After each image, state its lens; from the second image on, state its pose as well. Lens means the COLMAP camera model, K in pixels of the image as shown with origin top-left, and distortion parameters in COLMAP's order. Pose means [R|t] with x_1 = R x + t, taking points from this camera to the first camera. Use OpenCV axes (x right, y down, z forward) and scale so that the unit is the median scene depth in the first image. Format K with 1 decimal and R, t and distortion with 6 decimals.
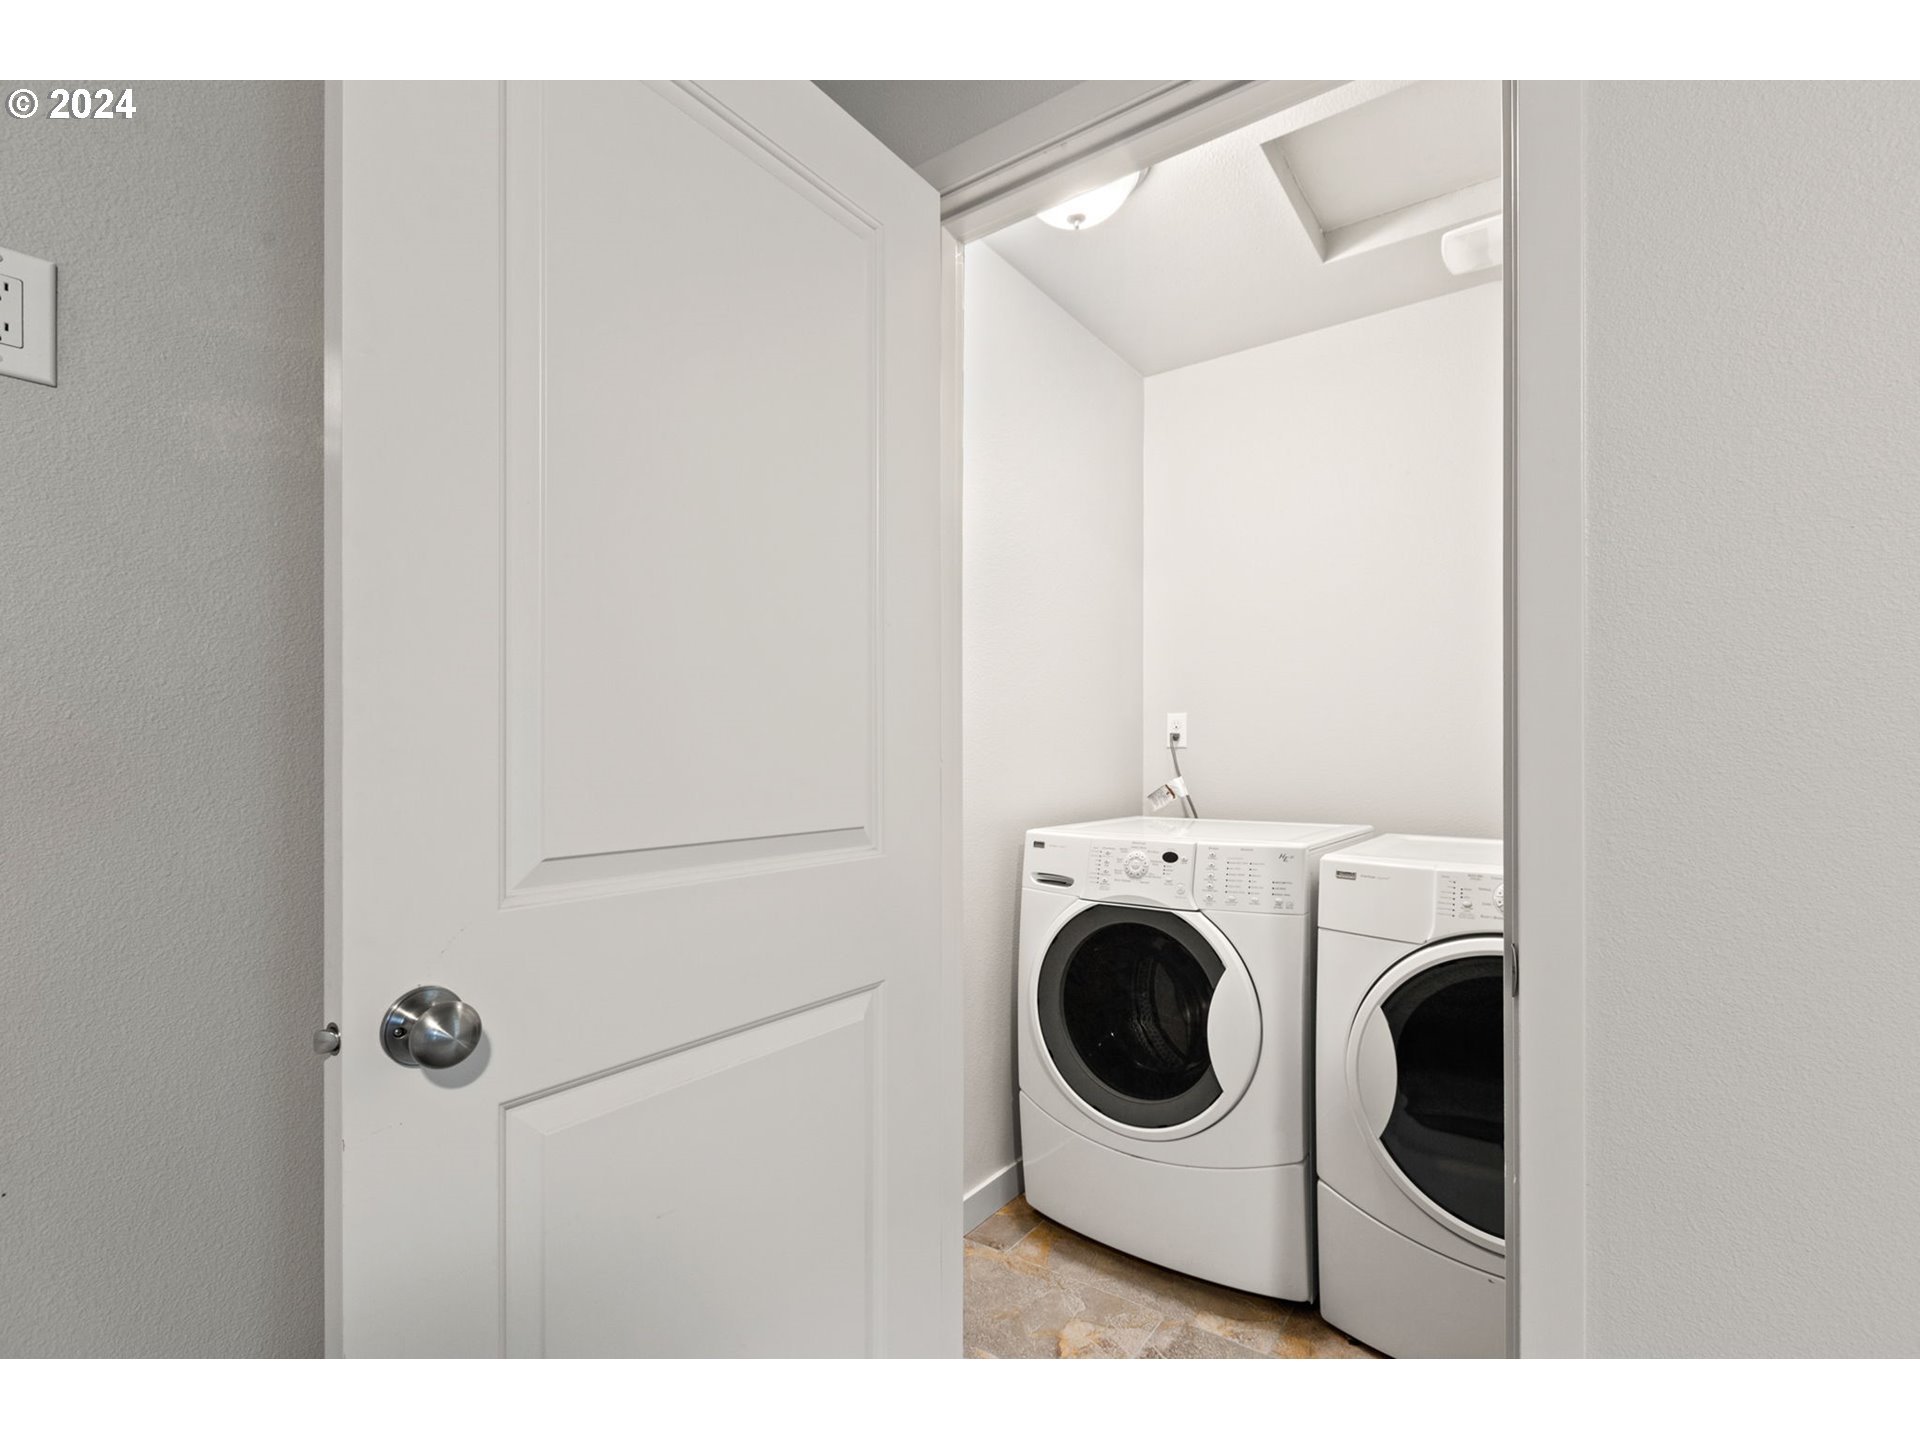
lens RADIAL K [[870.3, 0, 963.8], [0, 870.3, 733.4], [0, 0, 1]] dist [0.001104, 0.000621]
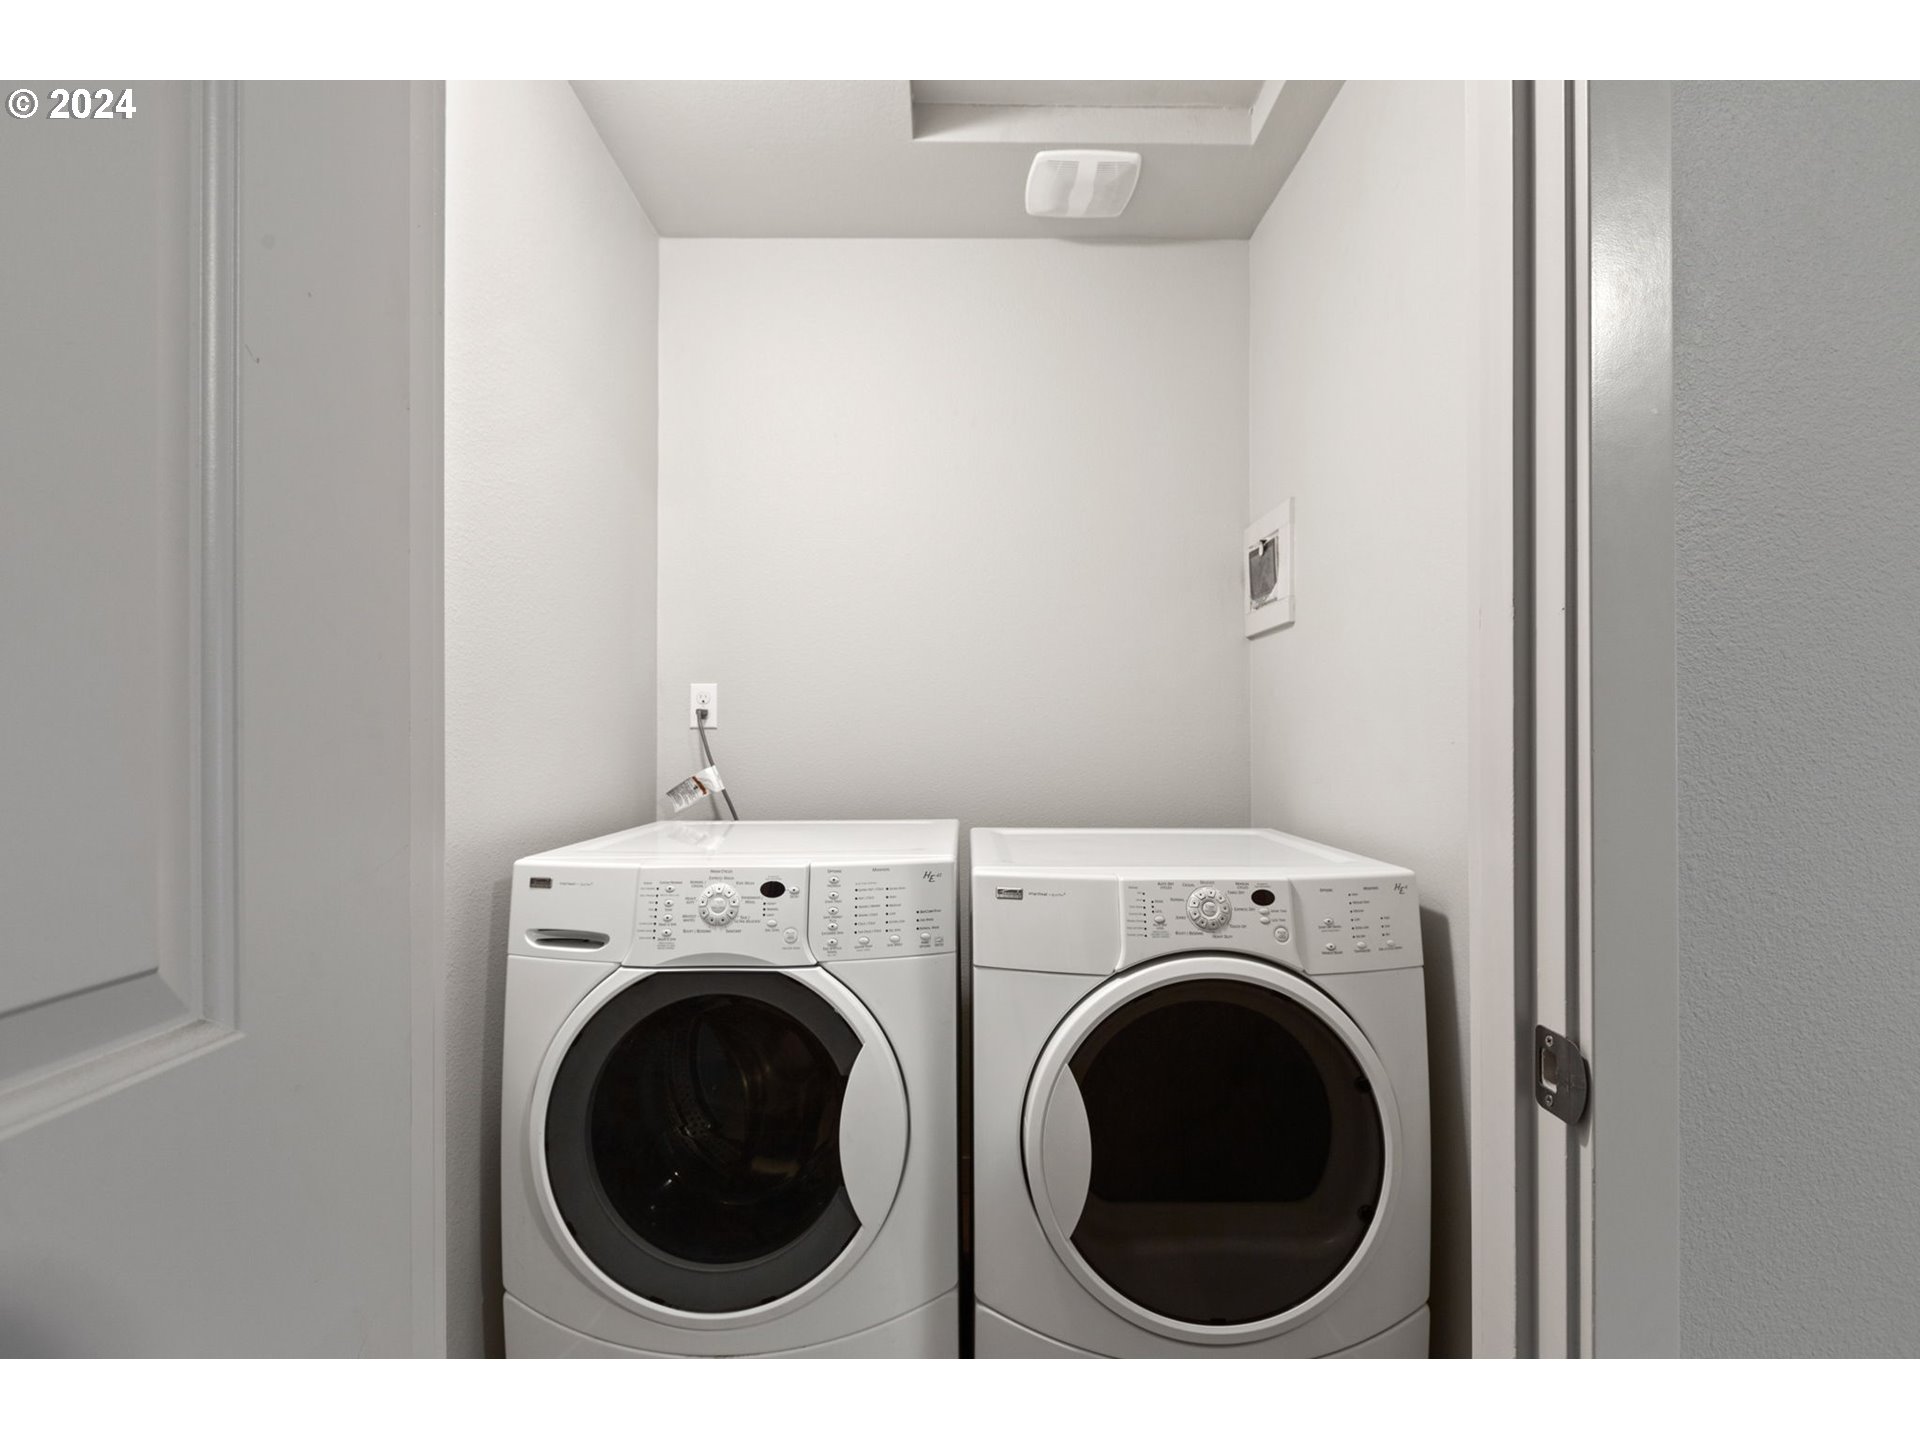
lens RADIAL K [[870.3, 0, 963.8], [0, 870.3, 733.4], [0, 0, 1]] dist [0.001104, 0.000621]
pose [[0.804362, 0.001791, 0.594137, -0.044887], [-0.013454, 0.999794, 0.015200, 0.009690], [-0.593987, -0.020220, 0.804220, 0.380184]]
